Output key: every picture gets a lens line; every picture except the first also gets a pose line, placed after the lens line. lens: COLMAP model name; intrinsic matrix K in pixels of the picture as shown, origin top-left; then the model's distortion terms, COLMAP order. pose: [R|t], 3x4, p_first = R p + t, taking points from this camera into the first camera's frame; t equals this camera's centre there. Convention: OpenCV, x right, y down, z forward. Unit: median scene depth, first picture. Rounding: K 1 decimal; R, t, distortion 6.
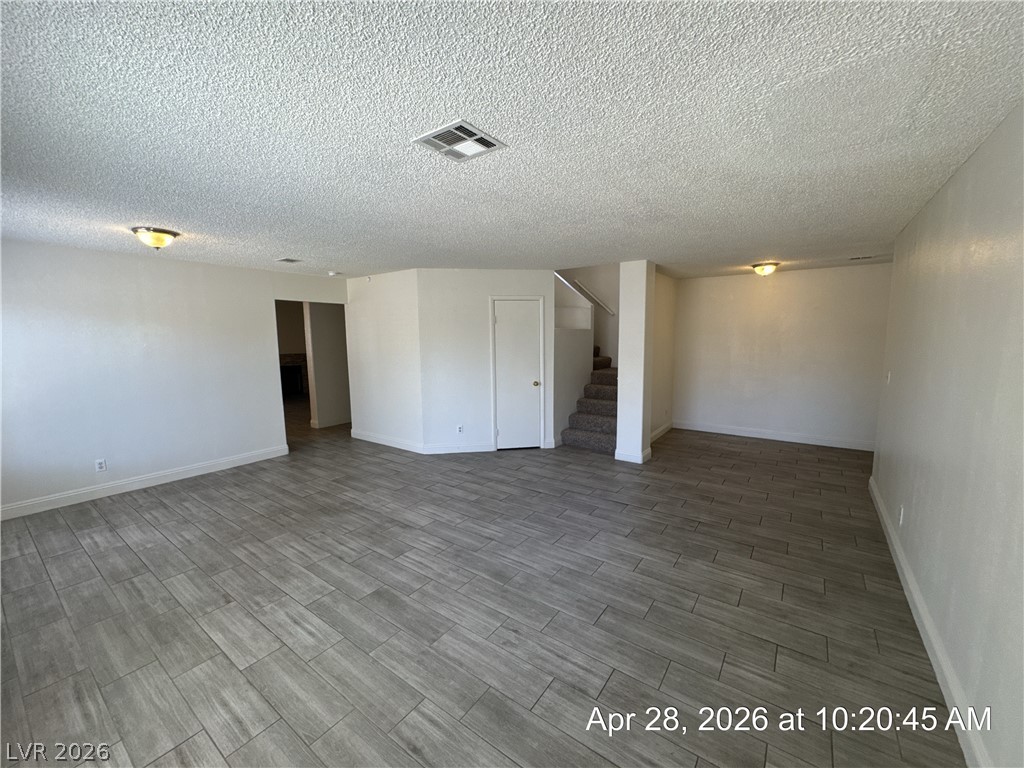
lens RADIAL K [[410.4, 0, 512.4], [0, 410.4, 385.1], [0, 0, 1]] dist [-0.003108, 0.000771]
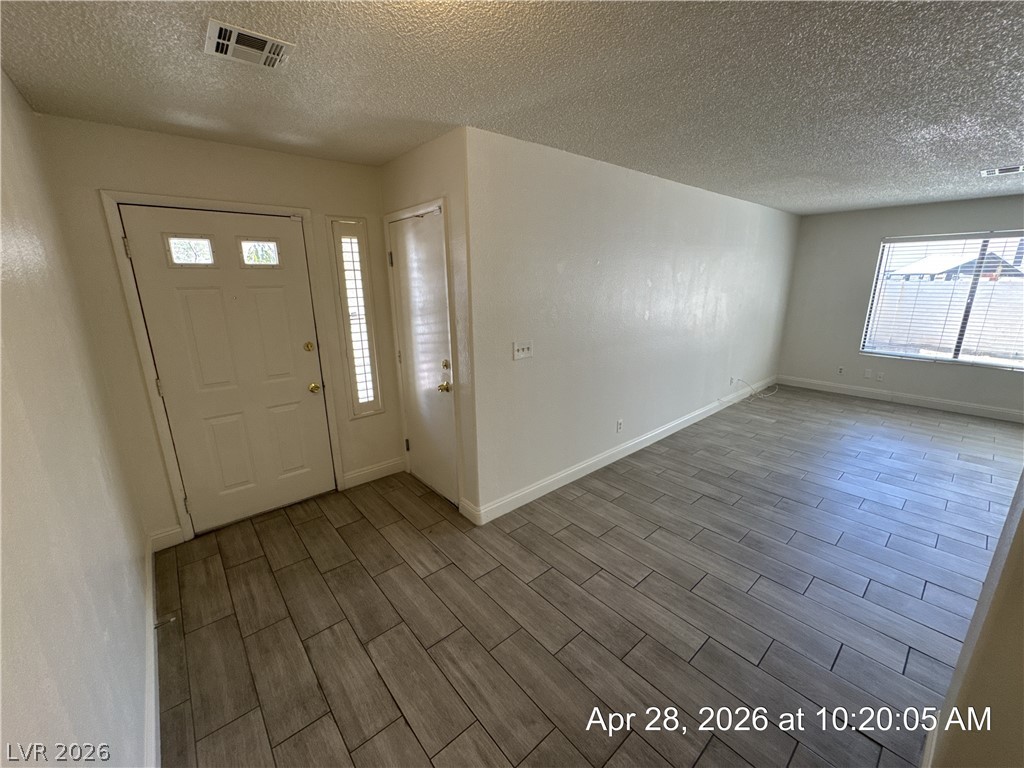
lens RADIAL K [[410.4, 0, 513.6], [0, 410.4, 385.3], [0, 0, 1]] dist [-0.003108, 0.000771]
pose [[-0.972370, -0.041072, 0.229802, 0.862438], [0.047868, 0.928403, 0.368477, -0.267313], [-0.228483, 0.369297, -0.900786, 1.940831]]
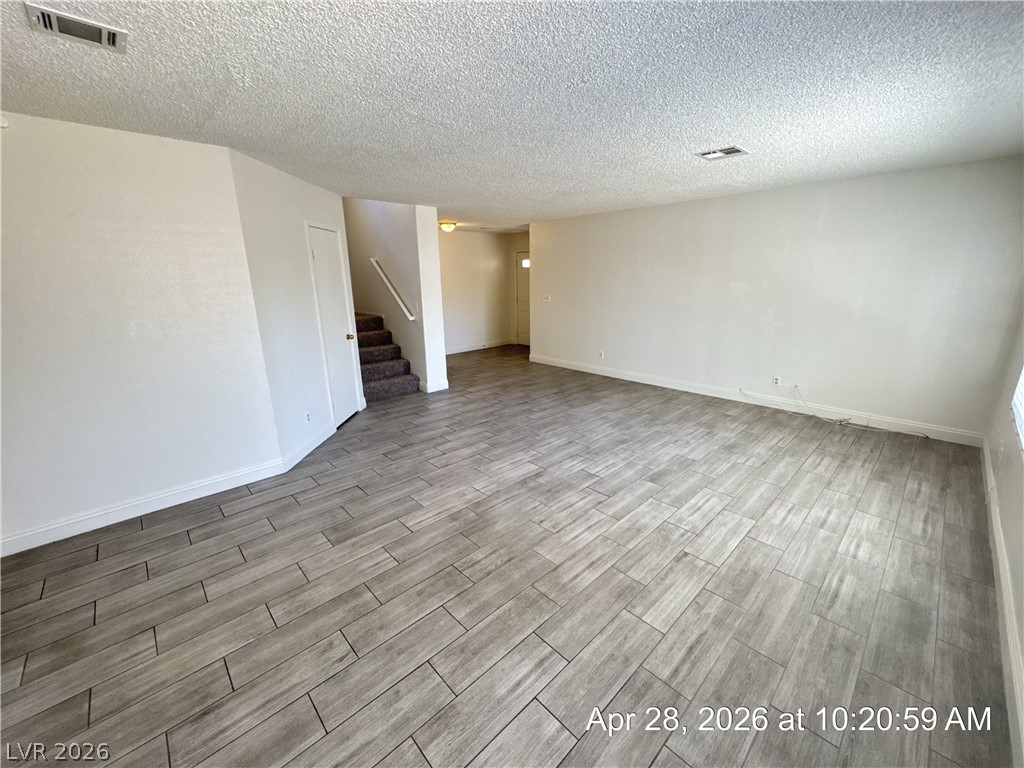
lens RADIAL K [[410.4, 0, 515.0], [0, 410.4, 384.3], [0, 0, 1]] dist [-0.003108, 0.000771]
pose [[0.181401, -0.244319, 0.952576, -1.205351], [0.132005, 0.965930, 0.222606, -0.088691], [-0.974509, 0.085364, 0.207472, 0.884678]]
